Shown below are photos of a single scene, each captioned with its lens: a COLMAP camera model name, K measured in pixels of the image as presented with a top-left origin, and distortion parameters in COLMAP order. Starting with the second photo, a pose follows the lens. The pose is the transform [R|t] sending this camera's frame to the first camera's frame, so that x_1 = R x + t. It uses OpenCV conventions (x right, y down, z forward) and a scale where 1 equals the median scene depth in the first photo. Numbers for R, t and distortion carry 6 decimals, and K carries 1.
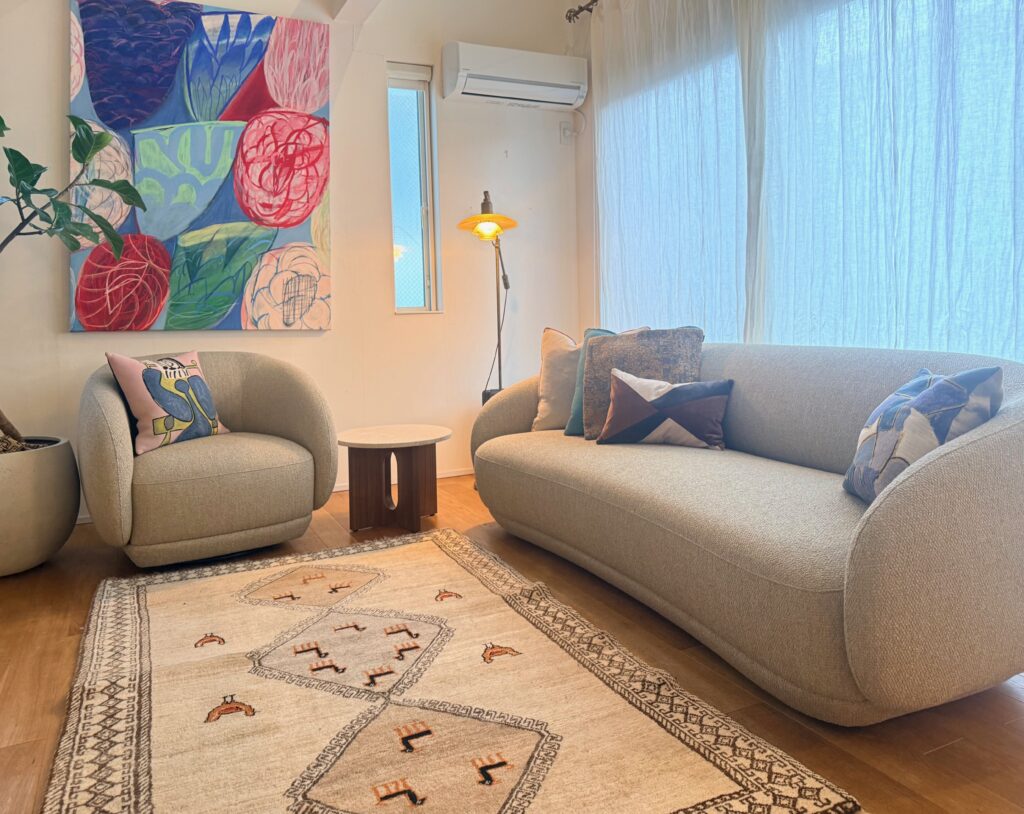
lens RADIAL K [[786.3, 0, 508.7], [0, 786.3, 317.6], [0, 0, 1]] dist [0.012120, 0.006041]
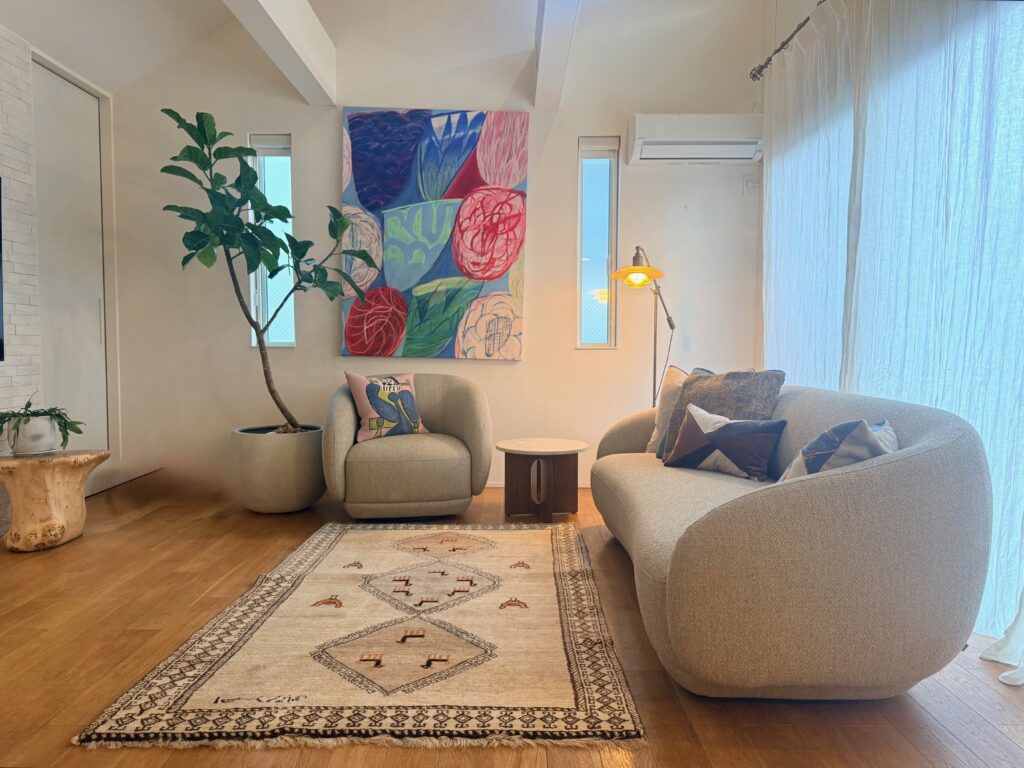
lens RADIAL K [[726.9, 0, 512.0], [0, 726.9, 384.0], [0, 0, 1]] dist [0.184702, -0.301083]
pose [[0.904555, 0.051803, -0.423197, 0.291239], [-0.029855, 0.997851, 0.058333, -0.017089], [0.425310, -0.040130, 0.904158, -0.081649]]
